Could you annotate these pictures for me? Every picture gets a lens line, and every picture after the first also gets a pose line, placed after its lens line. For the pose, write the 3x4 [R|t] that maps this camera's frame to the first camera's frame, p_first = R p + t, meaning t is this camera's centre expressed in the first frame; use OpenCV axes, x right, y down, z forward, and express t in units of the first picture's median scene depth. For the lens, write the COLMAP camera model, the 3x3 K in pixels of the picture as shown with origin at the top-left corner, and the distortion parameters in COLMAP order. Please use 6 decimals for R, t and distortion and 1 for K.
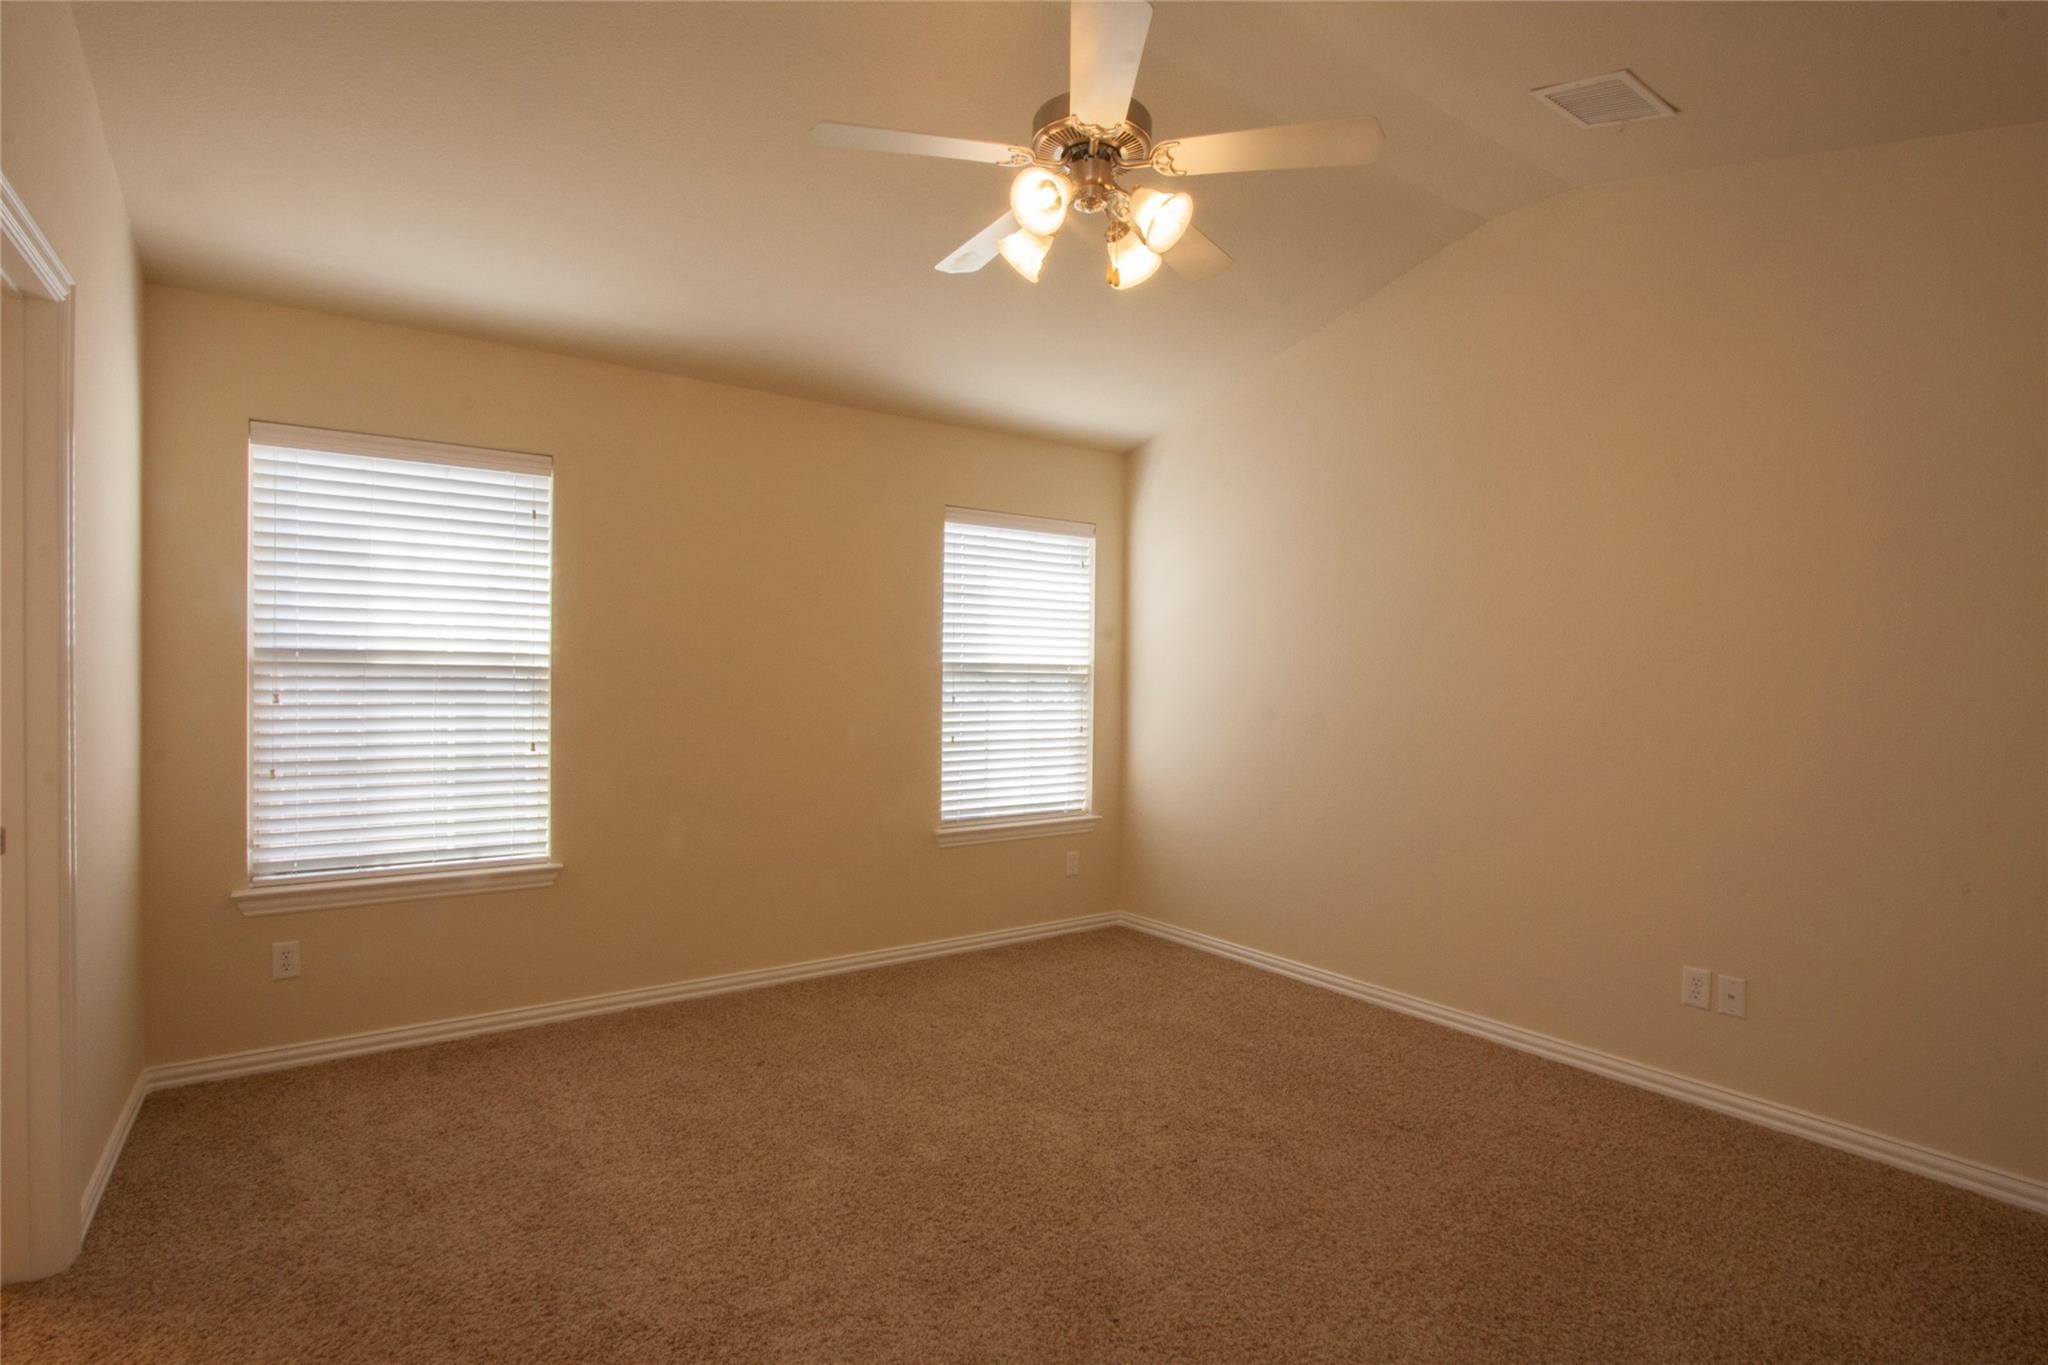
lens RADIAL K [[971.1, 0, 1018.6], [0, 971.1, 700.4], [0, 0, 1]] dist [-0.037129, 0.000197]
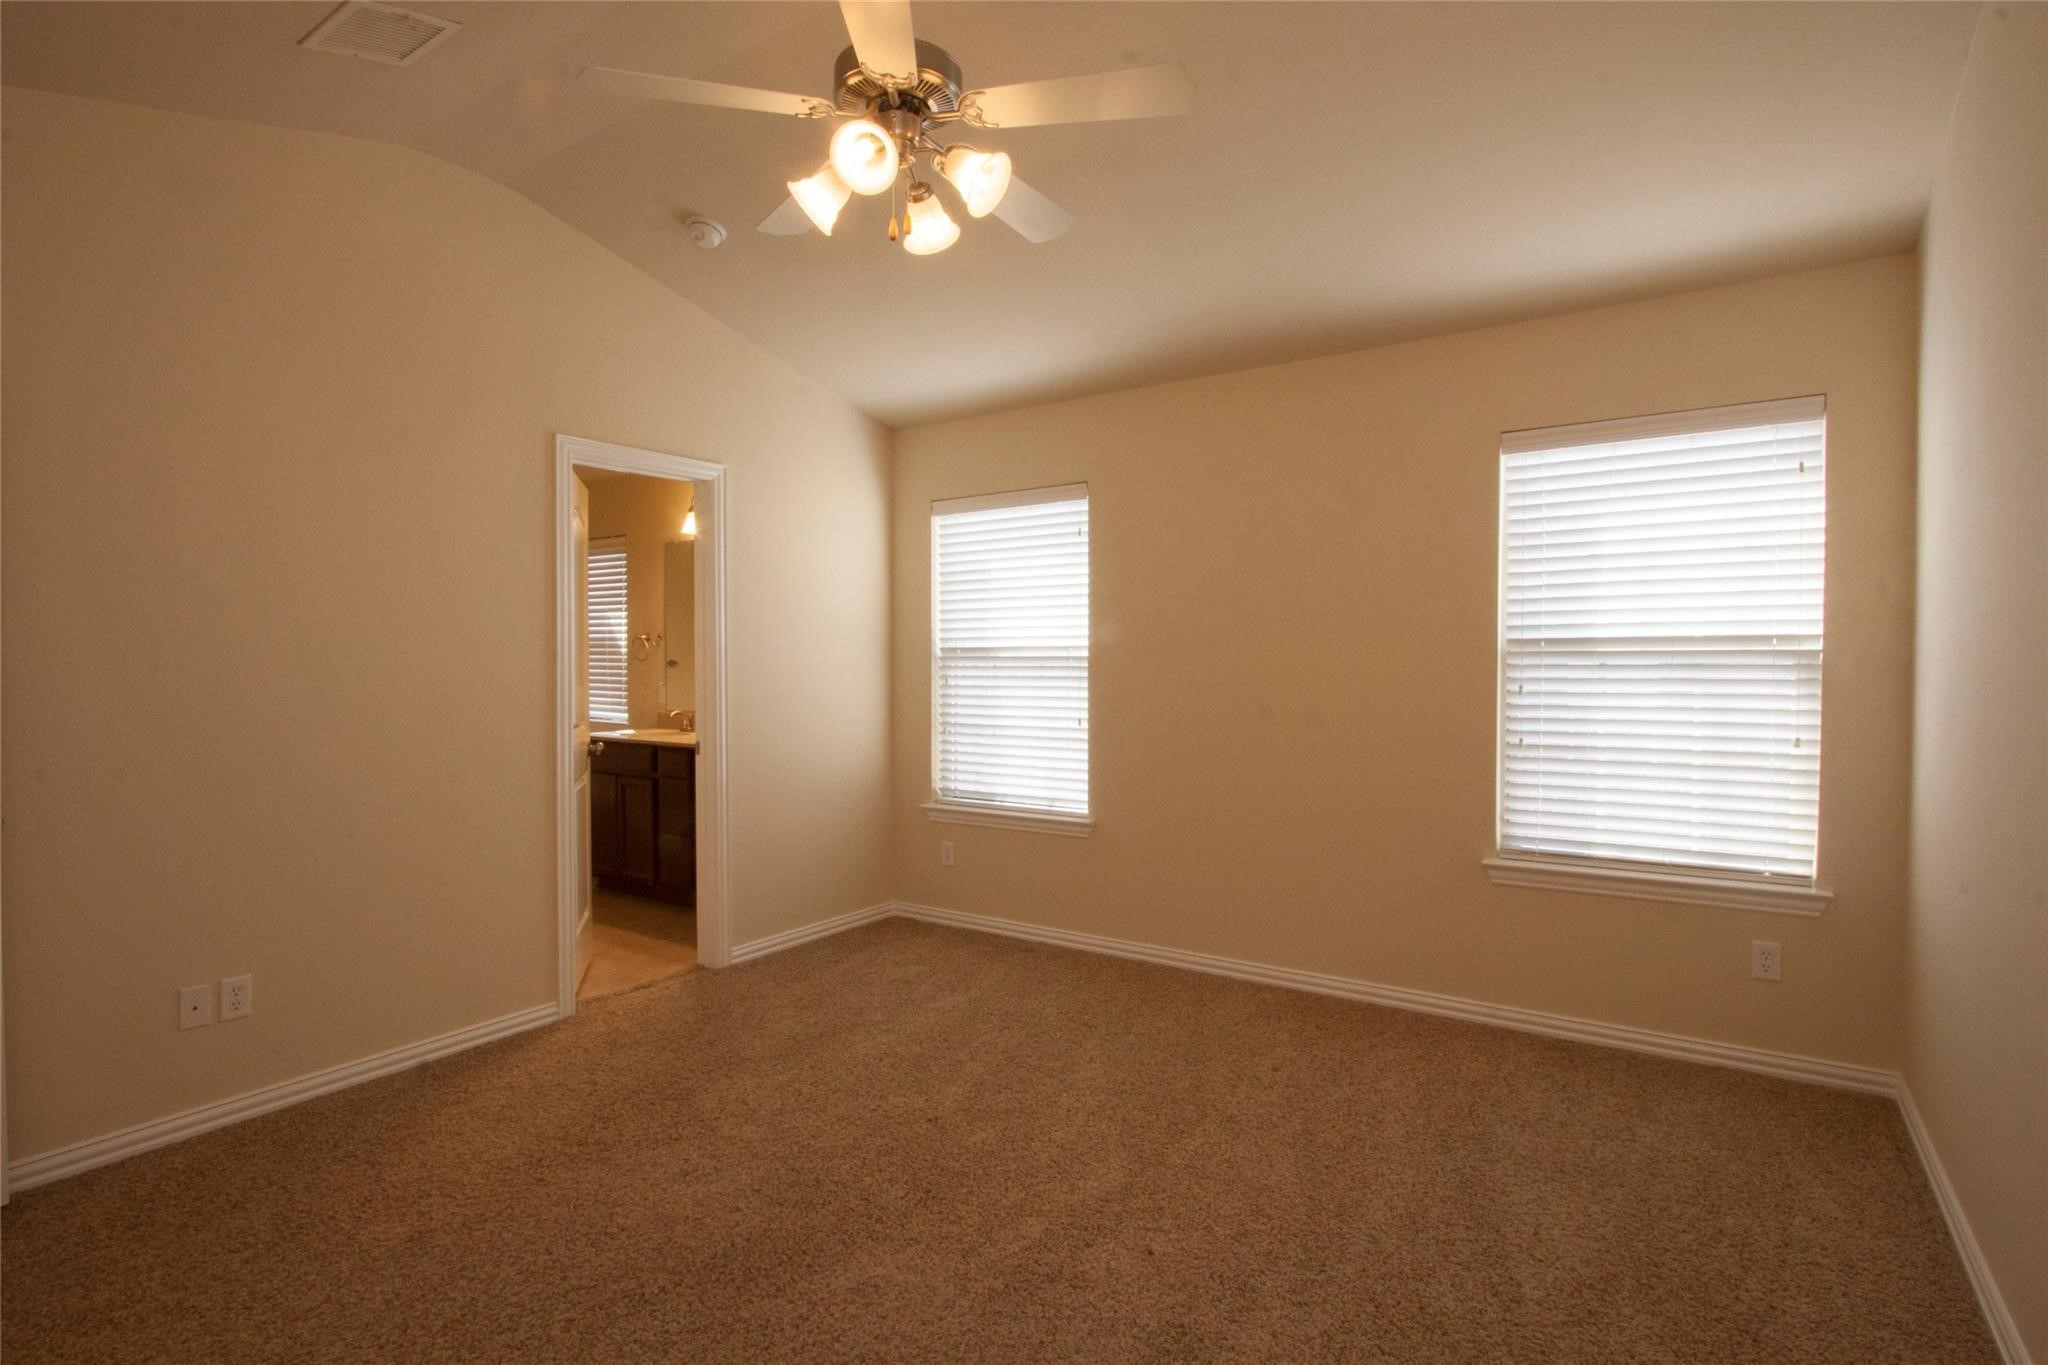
lens RADIAL K [[1009.5, 0, 1024.0], [0, 1009.5, 682.5], [0, 0, 1]] dist [0.002477, 0.000308]
pose [[0.352661, 0.005194, -0.935737, 0.529095], [-0.011495, 0.999933, 0.001218, -0.001950], [0.935680, 0.010327, 0.352697, 0.372090]]
